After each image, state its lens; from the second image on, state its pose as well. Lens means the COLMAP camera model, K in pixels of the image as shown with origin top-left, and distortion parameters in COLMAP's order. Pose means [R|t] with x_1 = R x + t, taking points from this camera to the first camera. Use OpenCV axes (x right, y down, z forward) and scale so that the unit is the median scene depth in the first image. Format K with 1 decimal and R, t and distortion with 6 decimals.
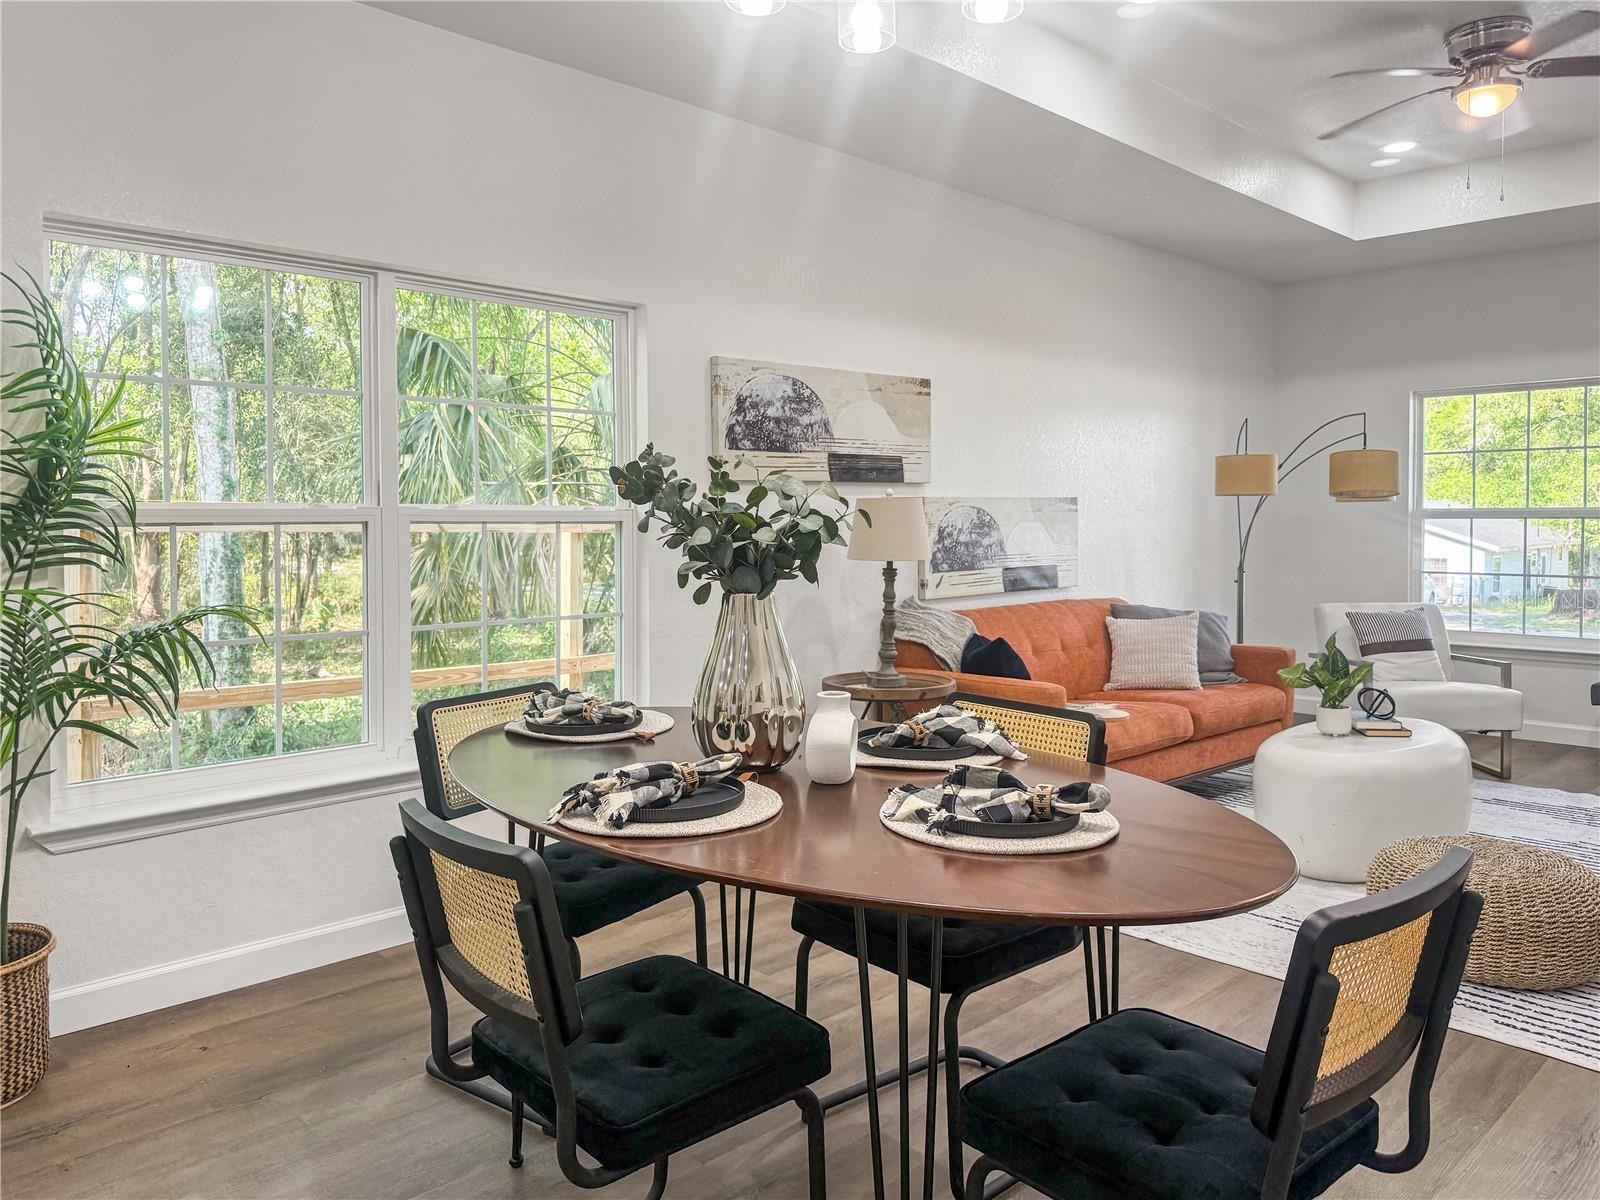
lens RADIAL K [[1116.4, 0, 802.1], [0, 1116.4, 599.4], [0, 0, 1]] dist [0.012632, 0.000443]
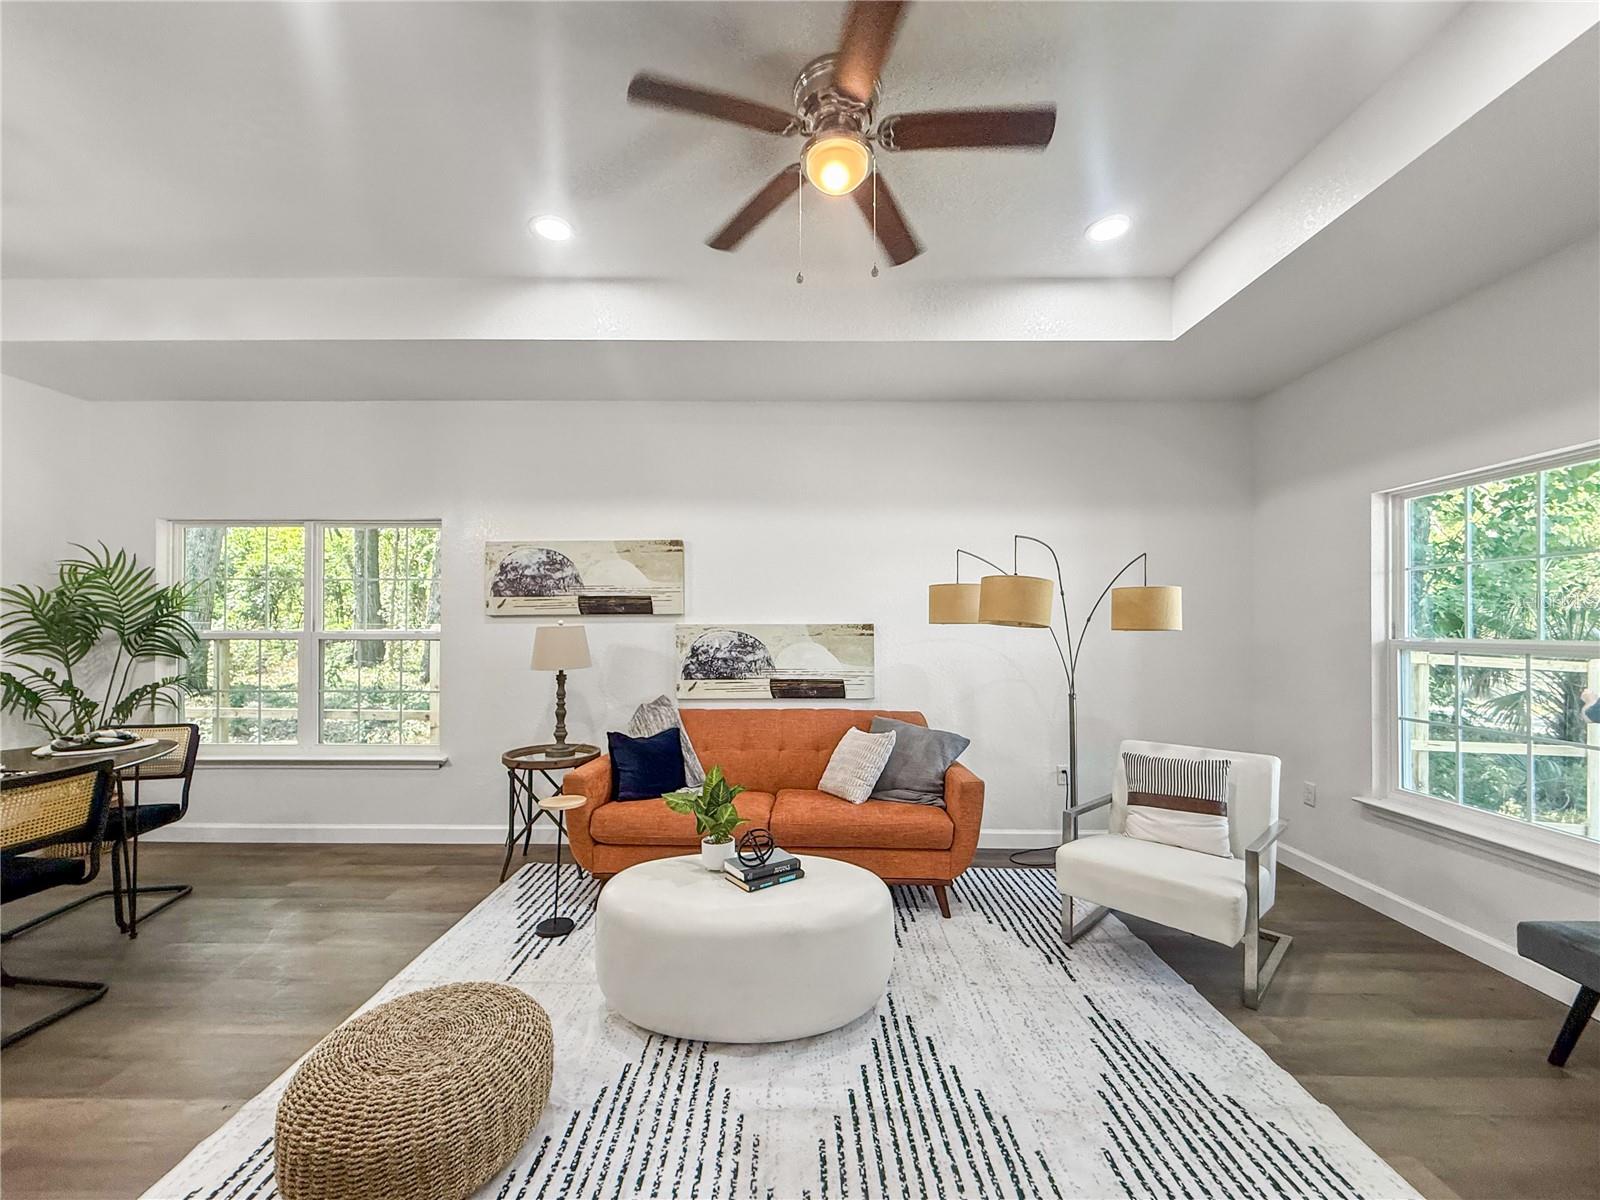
lens RADIAL K [[643.6, 0, 808.7], [0, 643.6, 627.3], [0, 0, 1]] dist [-0.000619, -0.000376]
pose [[0.730838, 0.005955, -0.682525, 0.806494], [-0.054899, 0.997235, -0.050084, -0.059742], [0.680340, 0.074073, 0.729144, 0.554540]]
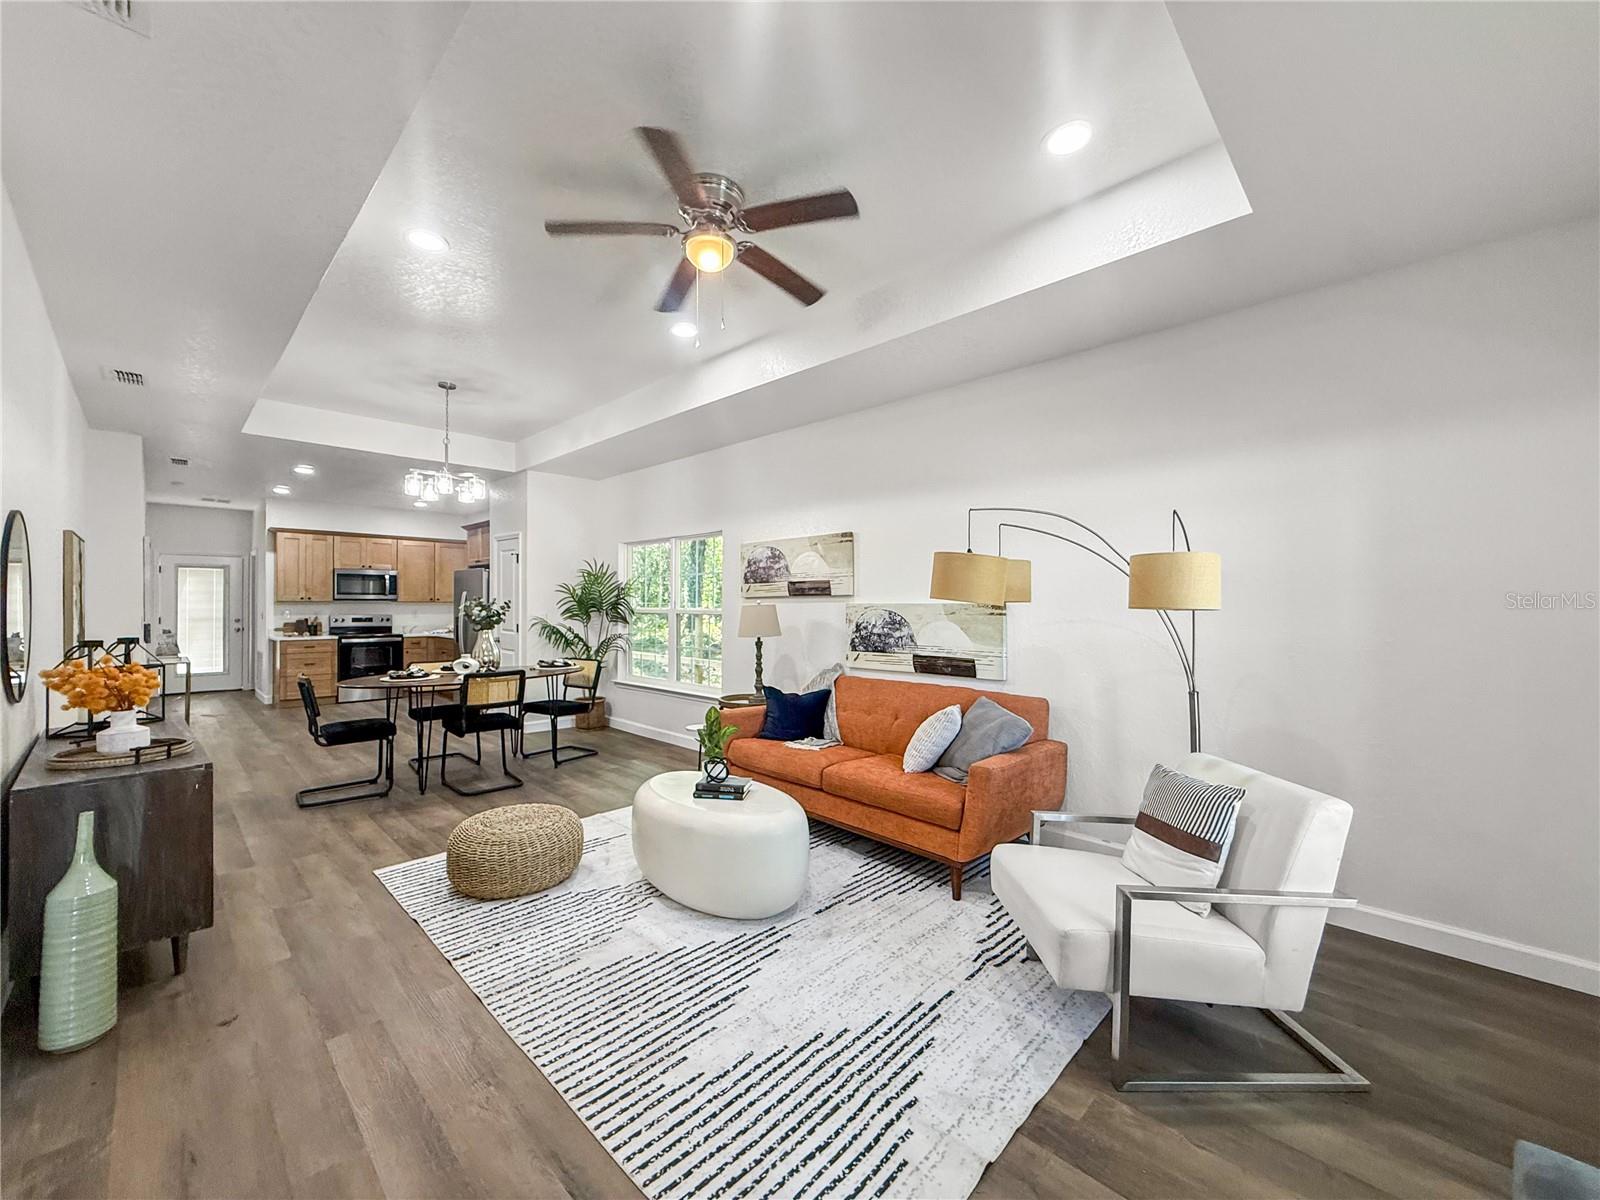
lens RADIAL K [[643.6, 0, 802.8], [0, 643.6, 611.5], [0, 0, 1]] dist [-0.000619, -0.000376]
pose [[0.051695, 0.012358, -0.998586, 1.090462], [-0.079835, 0.996774, 0.008203, -0.086754], [0.995467, 0.079298, 0.052514, 0.927065]]
